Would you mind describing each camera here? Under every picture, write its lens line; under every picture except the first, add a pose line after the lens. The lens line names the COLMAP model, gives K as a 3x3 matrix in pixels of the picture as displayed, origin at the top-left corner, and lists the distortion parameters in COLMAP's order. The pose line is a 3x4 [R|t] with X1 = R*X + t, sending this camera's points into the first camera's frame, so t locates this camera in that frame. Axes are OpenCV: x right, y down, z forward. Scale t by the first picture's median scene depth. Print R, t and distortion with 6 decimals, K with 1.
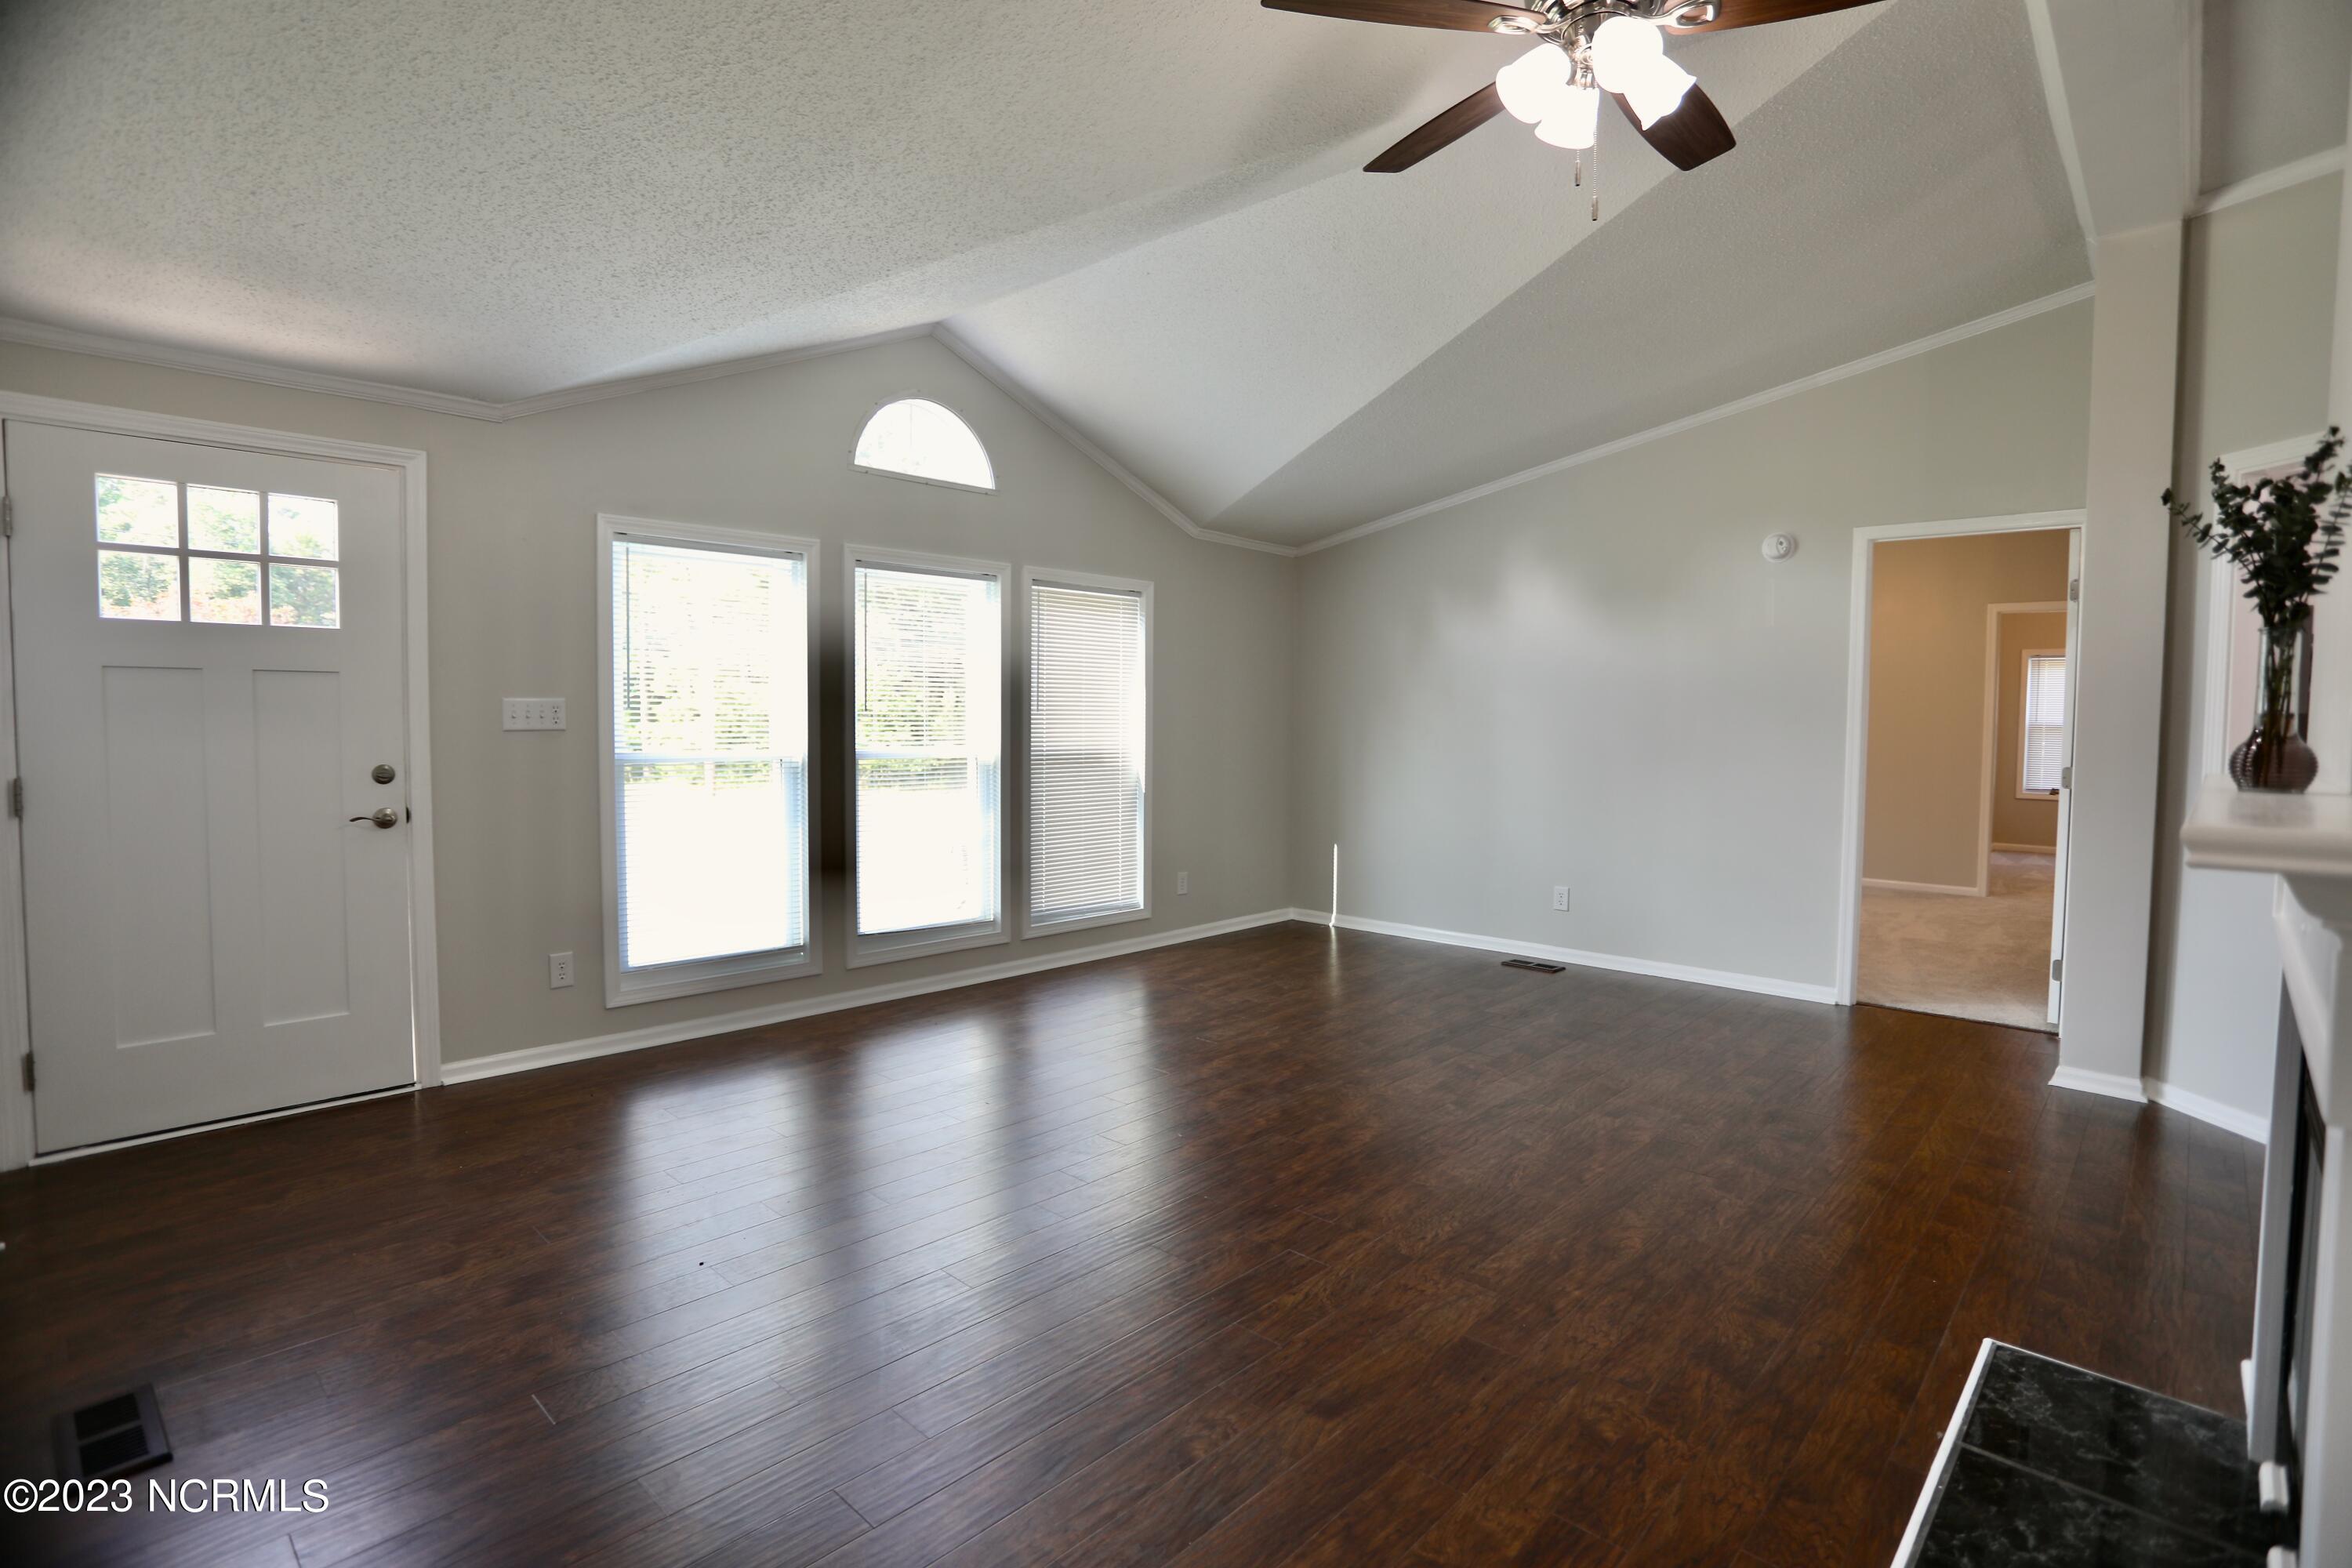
lens RADIAL K [[1142.0, 0, 1180.7], [0, 1142.0, 772.2], [0, 0, 1]] dist [-0.069716, 0.025474]
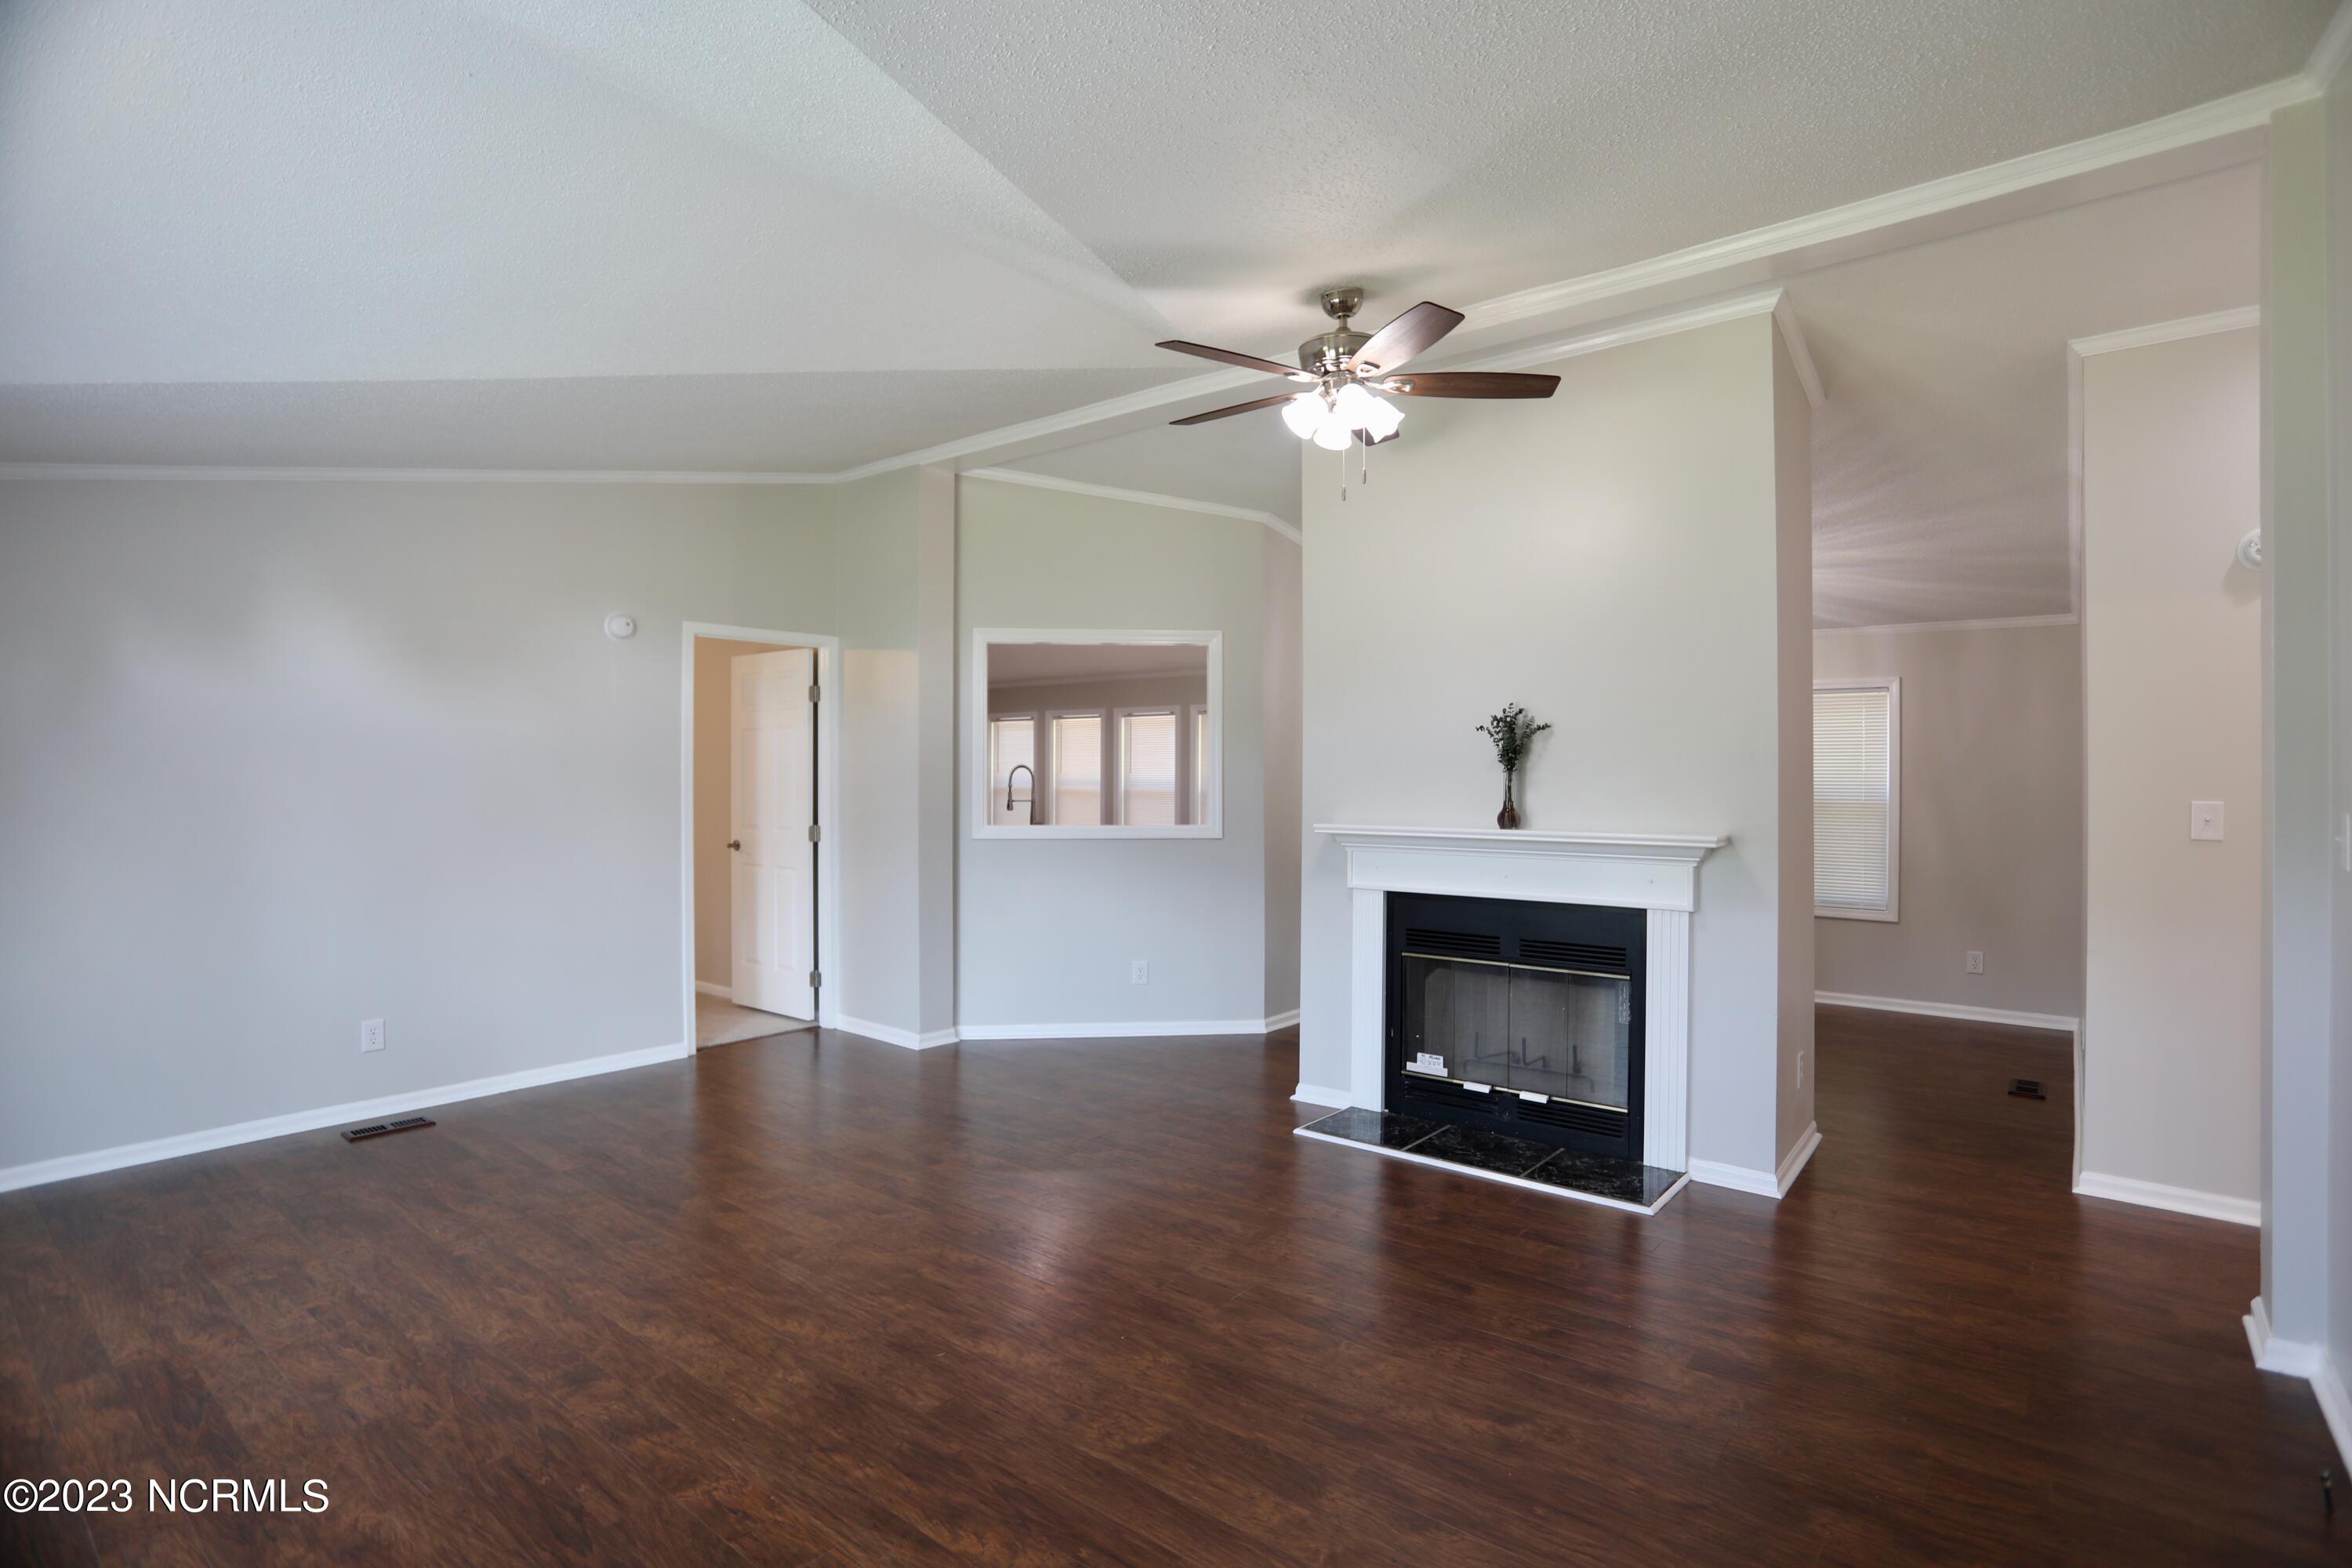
lens RADIAL K [[1142.0, 0, 1179.0], [0, 1142.0, 779.2], [0, 0, 1]] dist [-0.069716, 0.025474]
pose [[-0.066067, -0.017451, 0.997663, -0.717712], [0.048725, 0.998598, 0.020694, -0.082883], [-0.996625, 0.049978, -0.065124, 0.785496]]
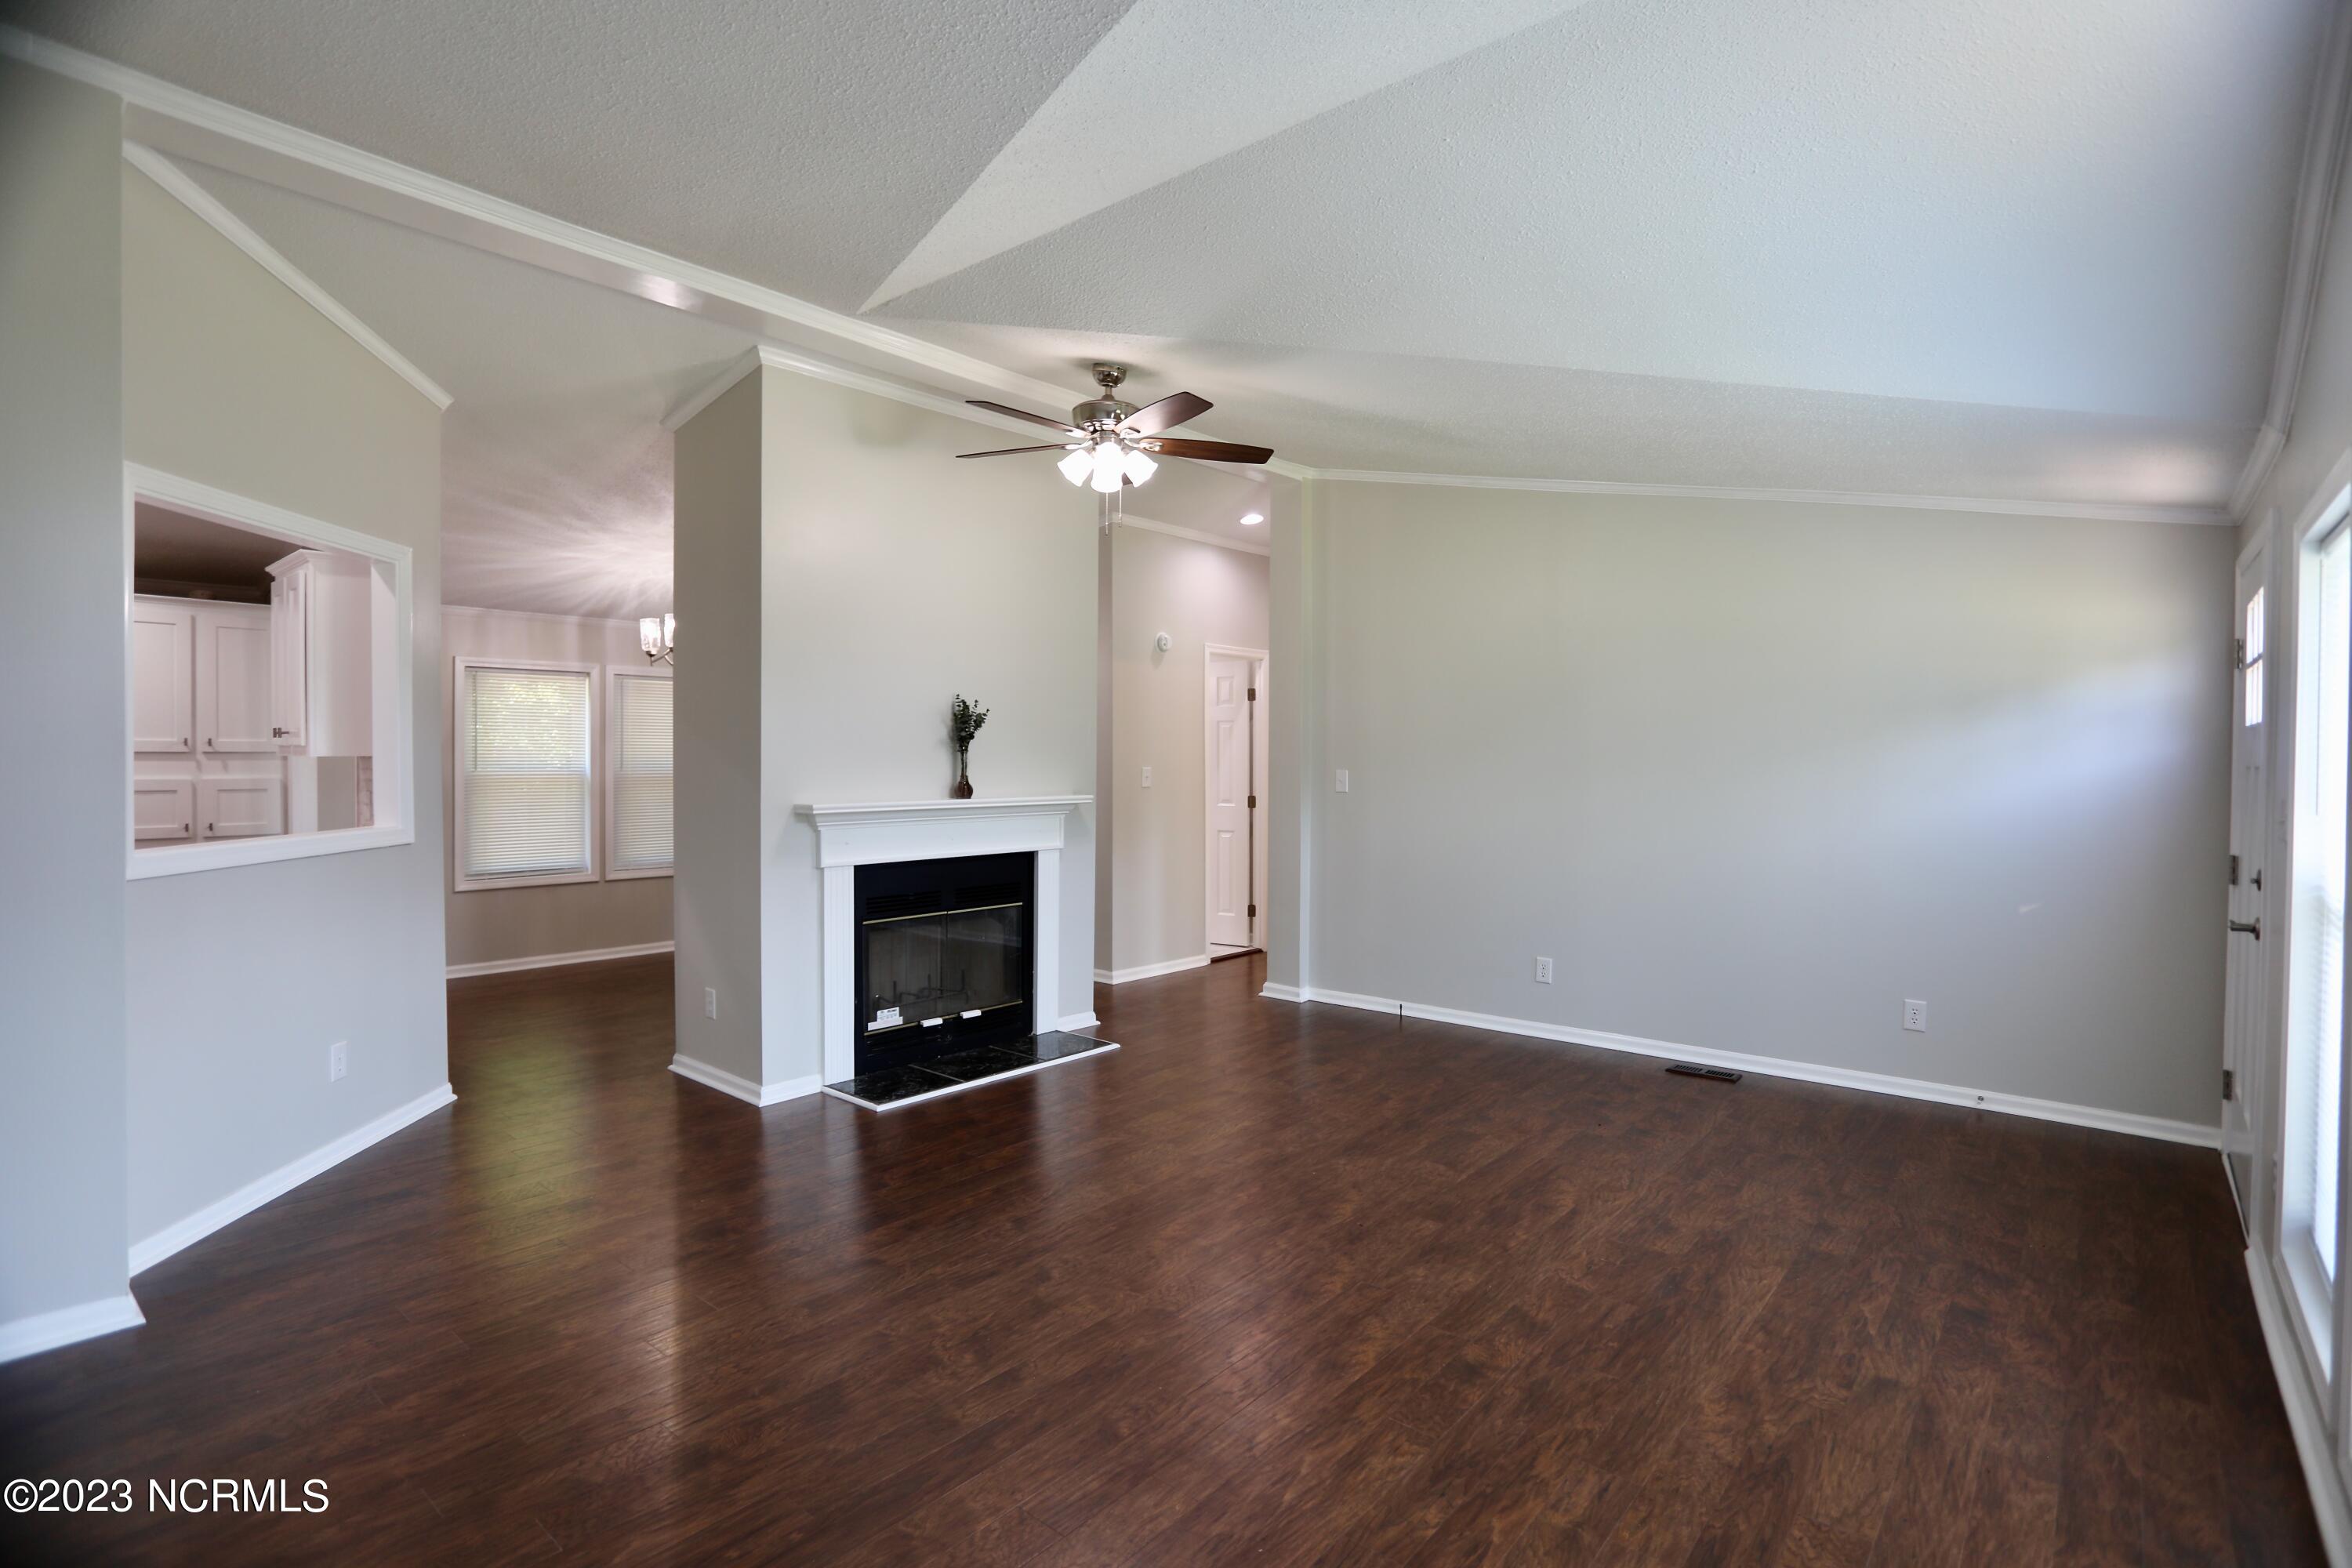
lens RADIAL K [[1142.0, 0, 1177.3], [0, 1142.0, 783.4], [0, 0, 1]] dist [-0.069716, 0.025474]
pose [[-0.998801, -0.018804, -0.045205, 0.191898], [-0.022134, 0.996989, 0.074324, -0.120669], [0.043671, 0.075235, -0.996209, 1.767538]]
